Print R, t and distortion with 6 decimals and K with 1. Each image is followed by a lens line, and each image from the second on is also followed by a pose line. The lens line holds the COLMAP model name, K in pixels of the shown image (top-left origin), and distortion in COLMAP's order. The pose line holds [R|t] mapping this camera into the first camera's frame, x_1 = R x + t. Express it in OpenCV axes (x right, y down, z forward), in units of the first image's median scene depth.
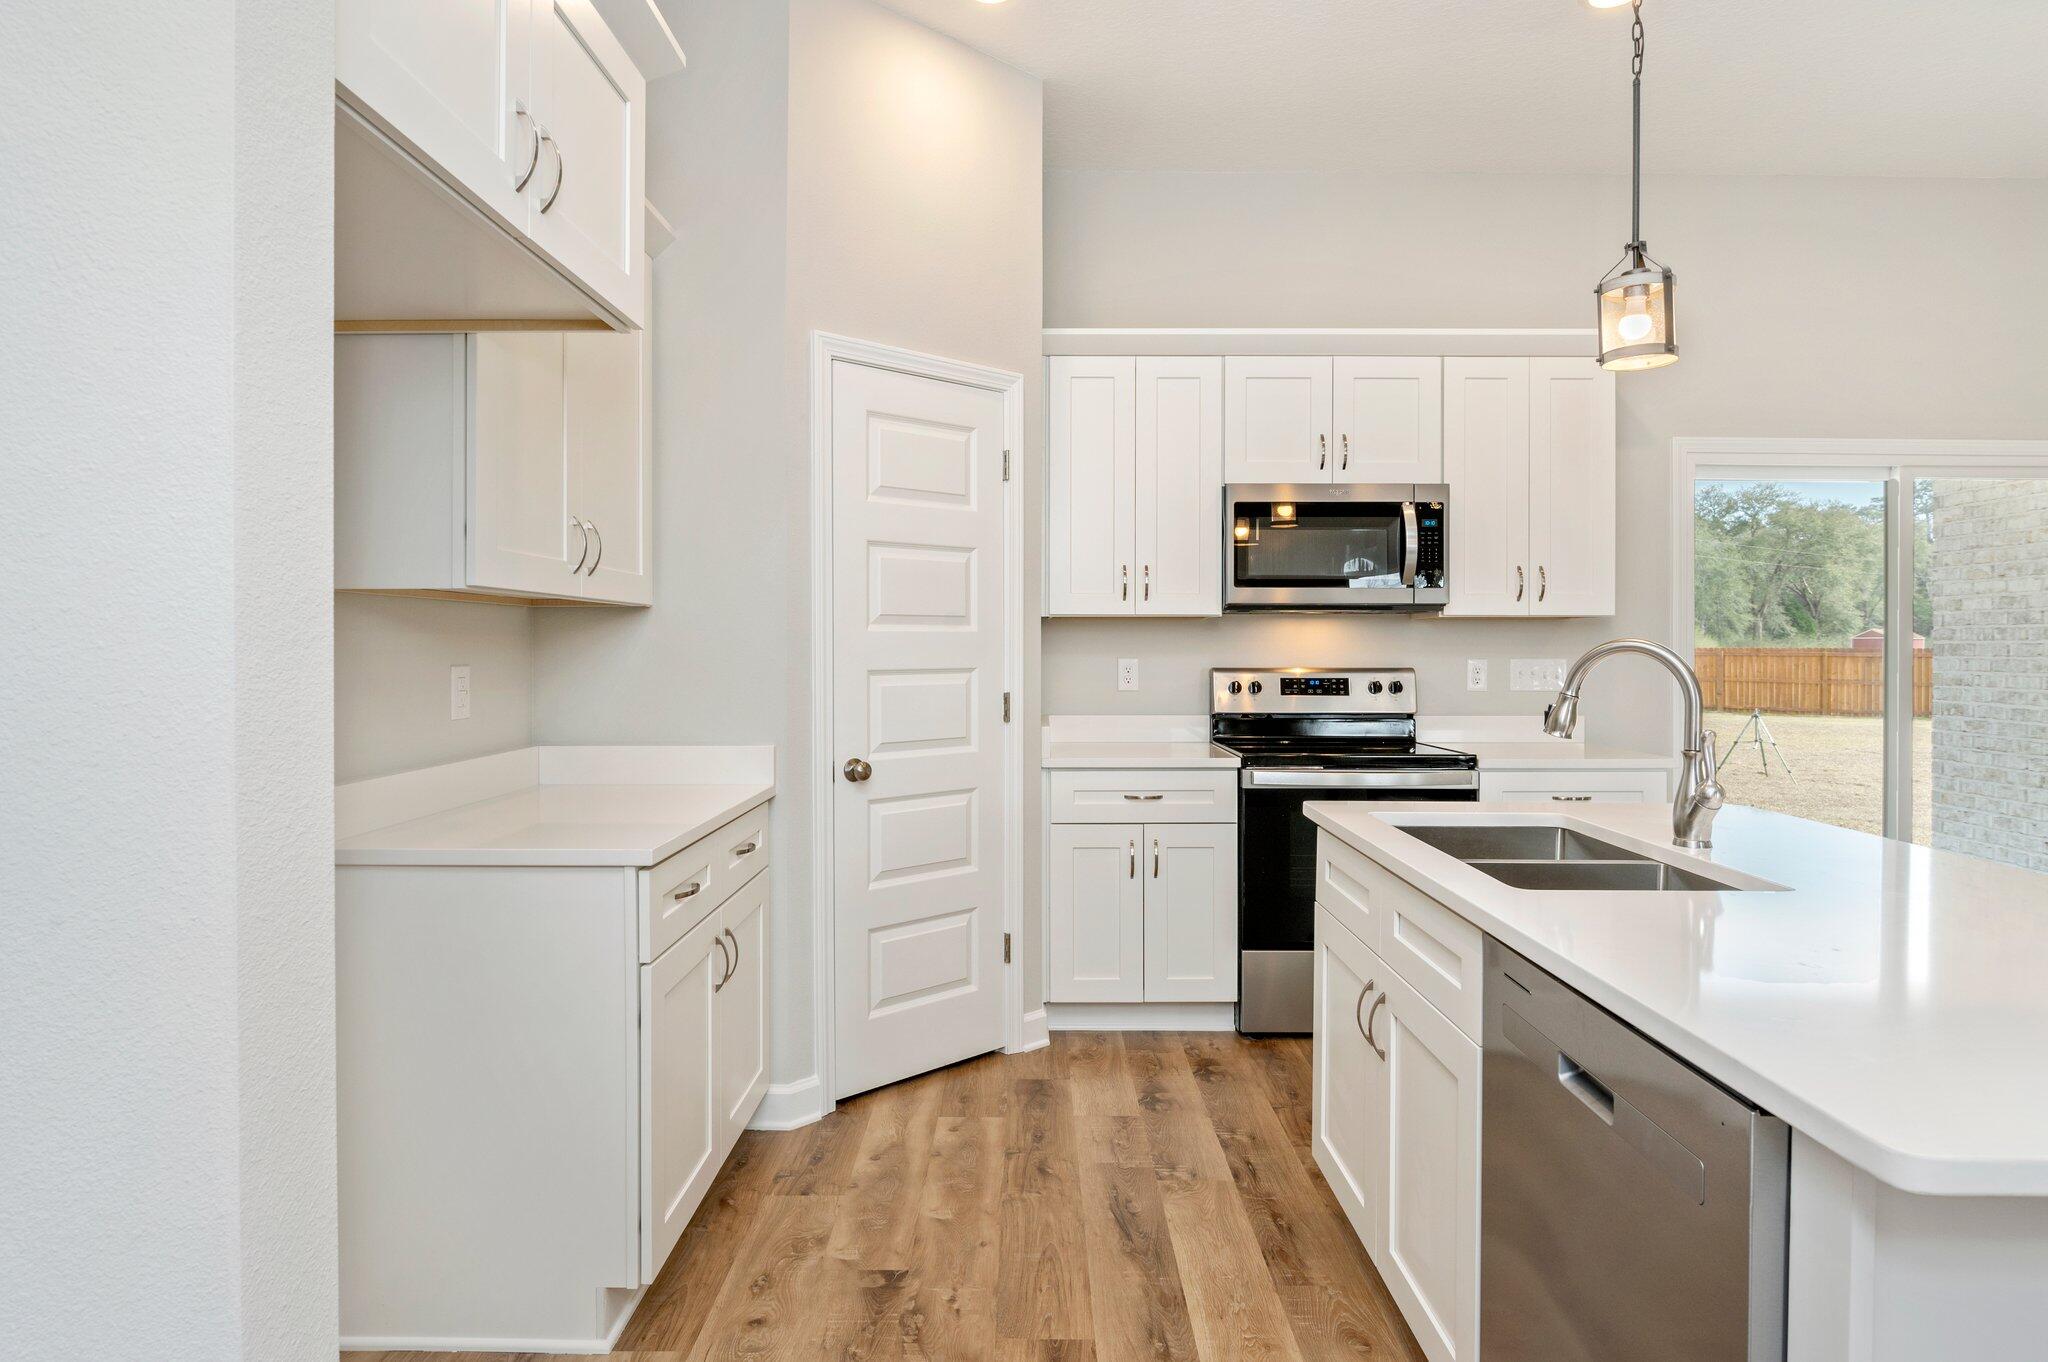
lens RADIAL K [[1126.0, 0, 1003.6], [0, 1126.0, 650.7], [0, 0, 1]] dist [0.002824, -0.000485]
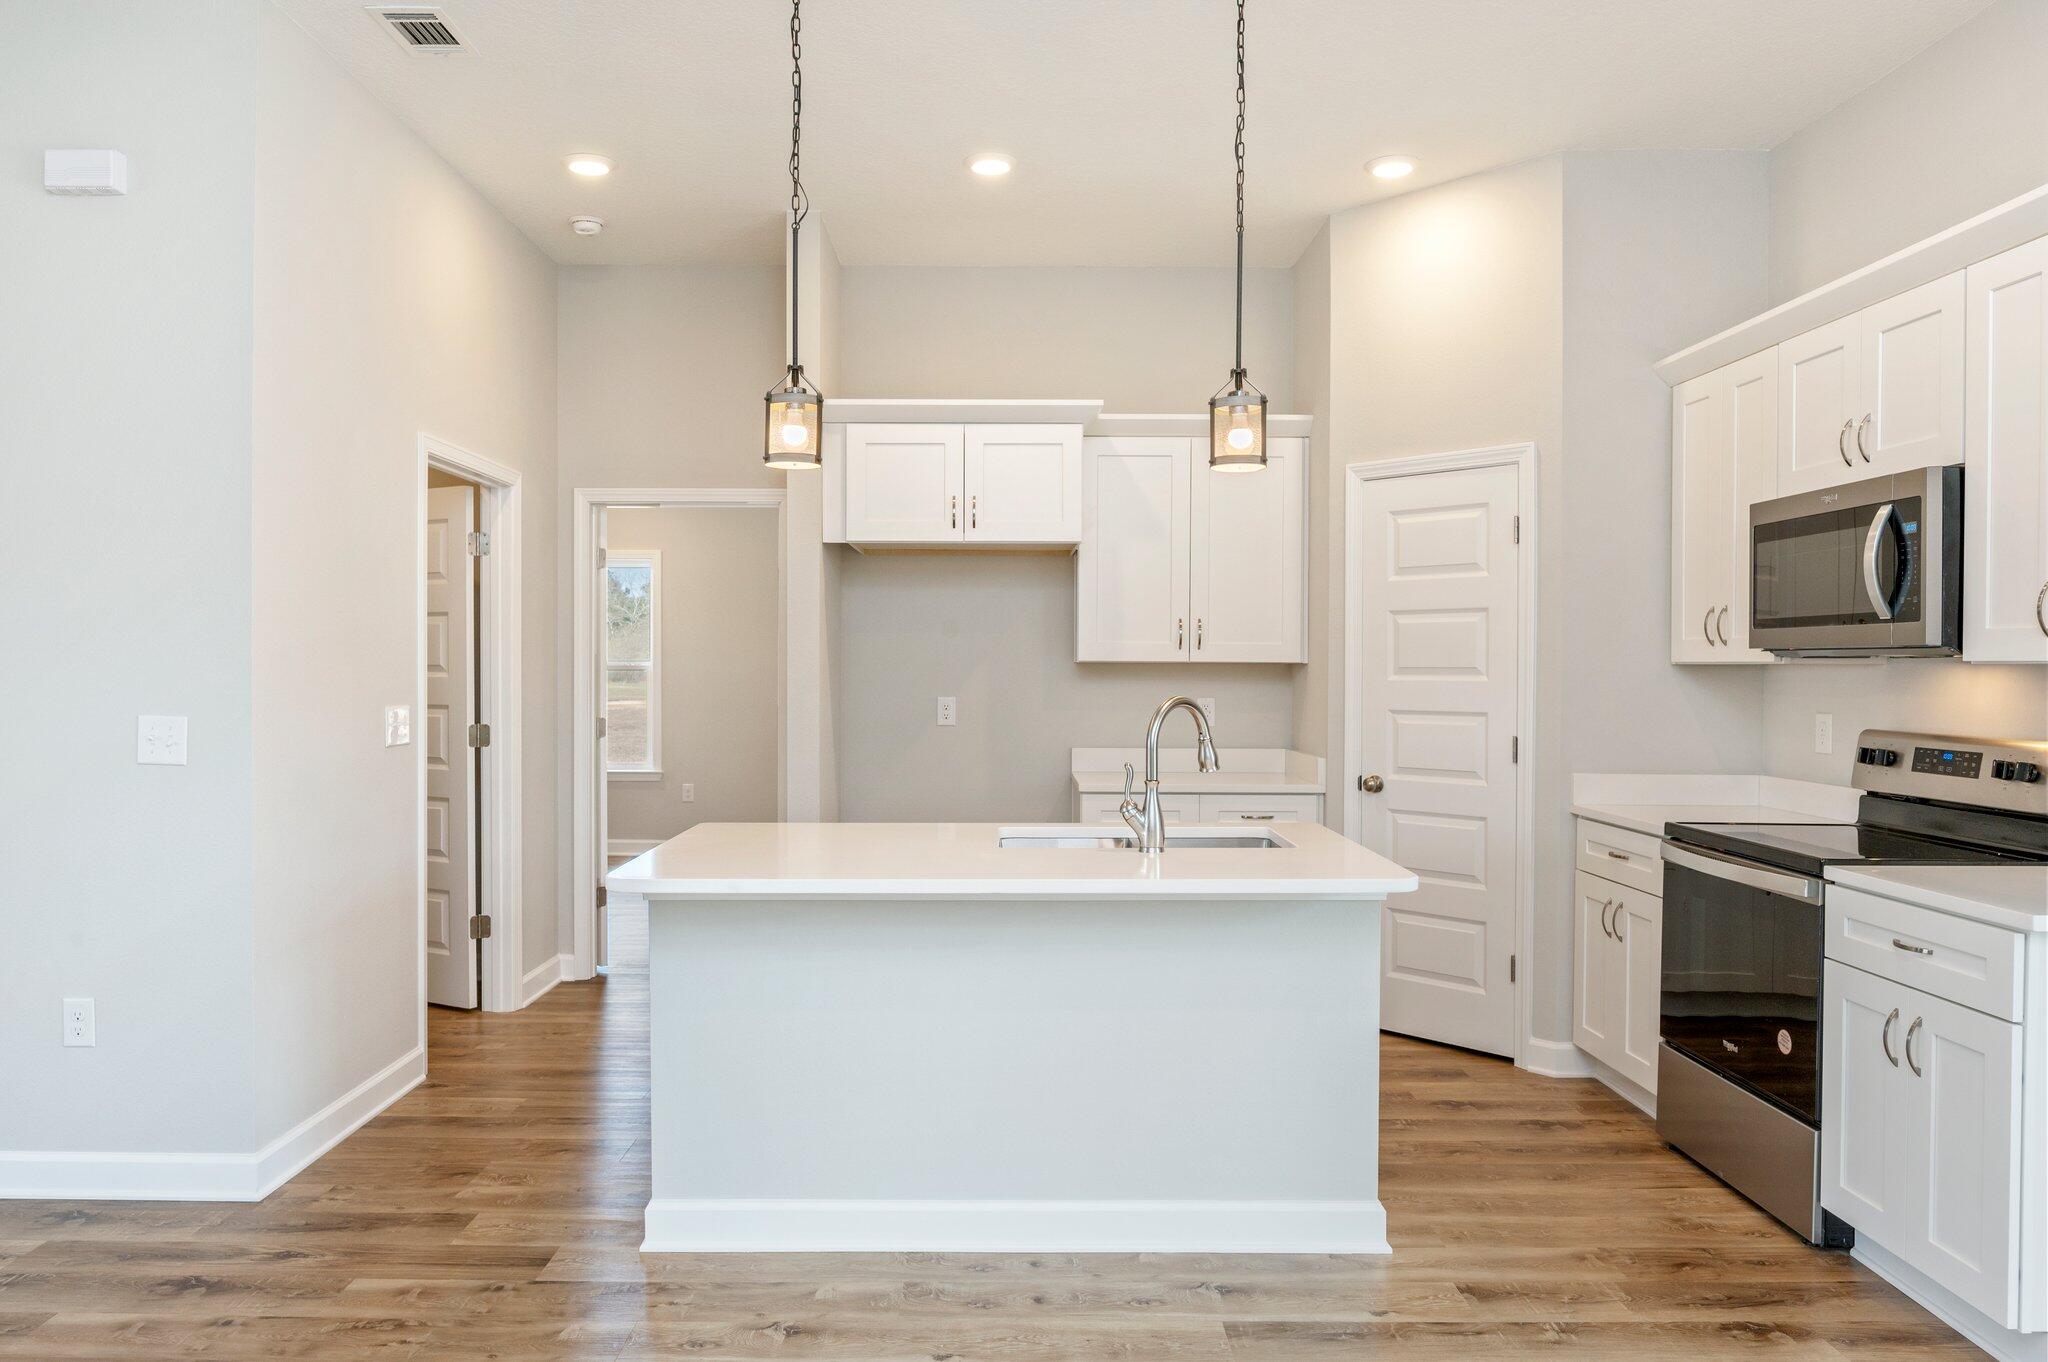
lens RADIAL K [[1337.6, 0, 1007.1], [0, 1337.6, 685.8], [0, 0, 1]] dist [-0.009372, 0.001814]
pose [[0.010151, 0.013355, -0.999859, 1.171262], [-0.011910, 0.999842, 0.013234, -0.020889], [0.999878, 0.011774, 0.010308, 0.440092]]
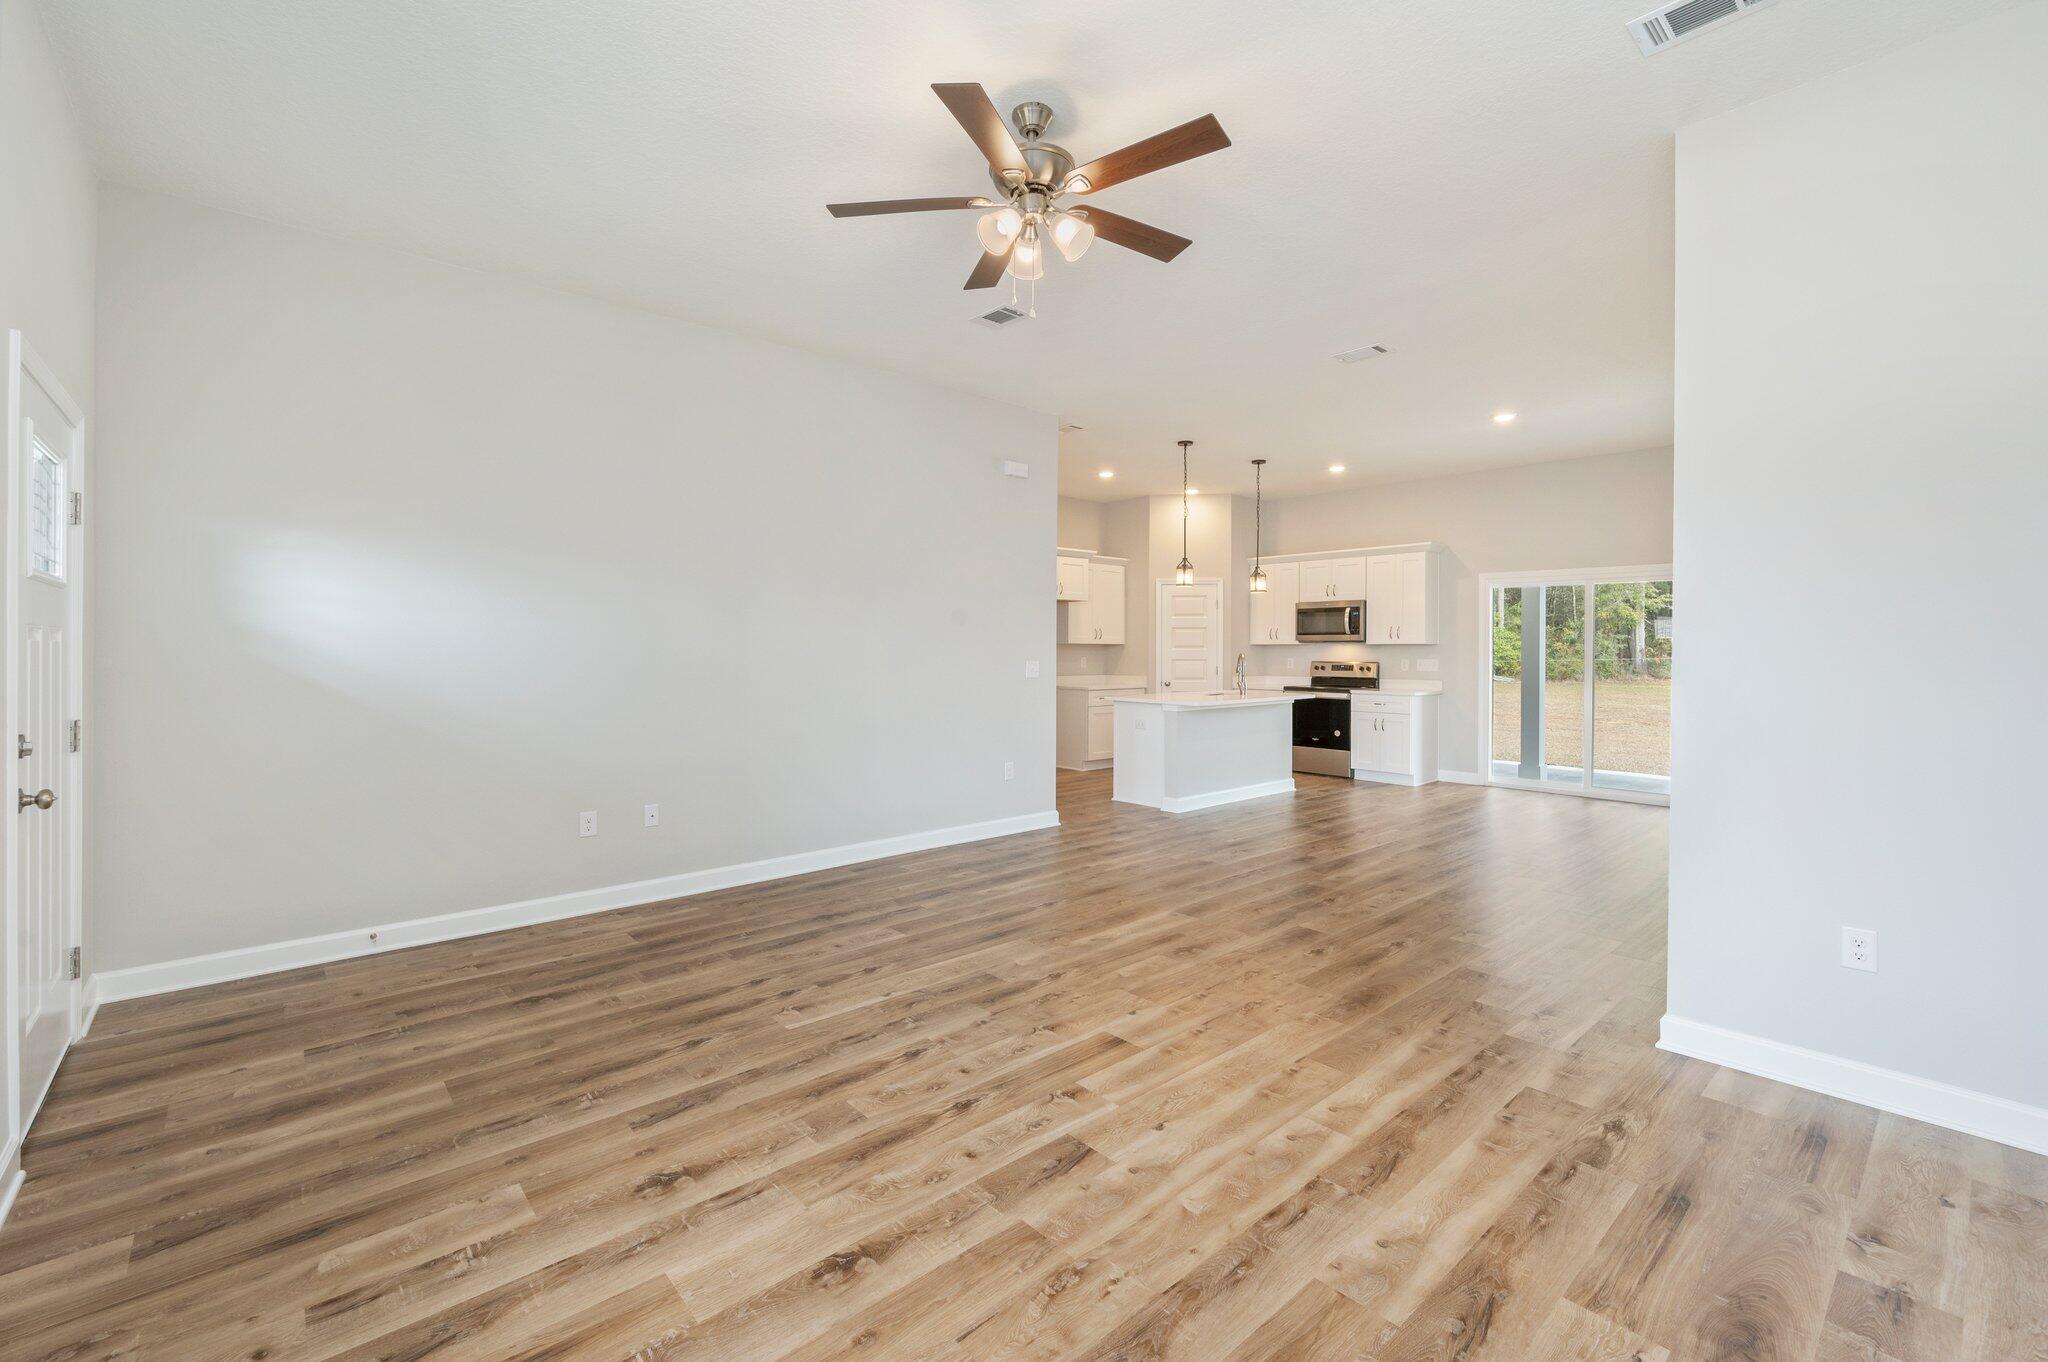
lens RADIAL K [[871.1, 0, 975.0], [0, 871.1, 661.1], [0, 0, 1]] dist [-0.005780, -0.000596]
pose [[0.655038, 0.010734, -0.755520, 1.459052], [-0.006339, 0.999942, 0.008711, 0.000812], [0.755569, -0.000917, 0.655068, -1.293849]]
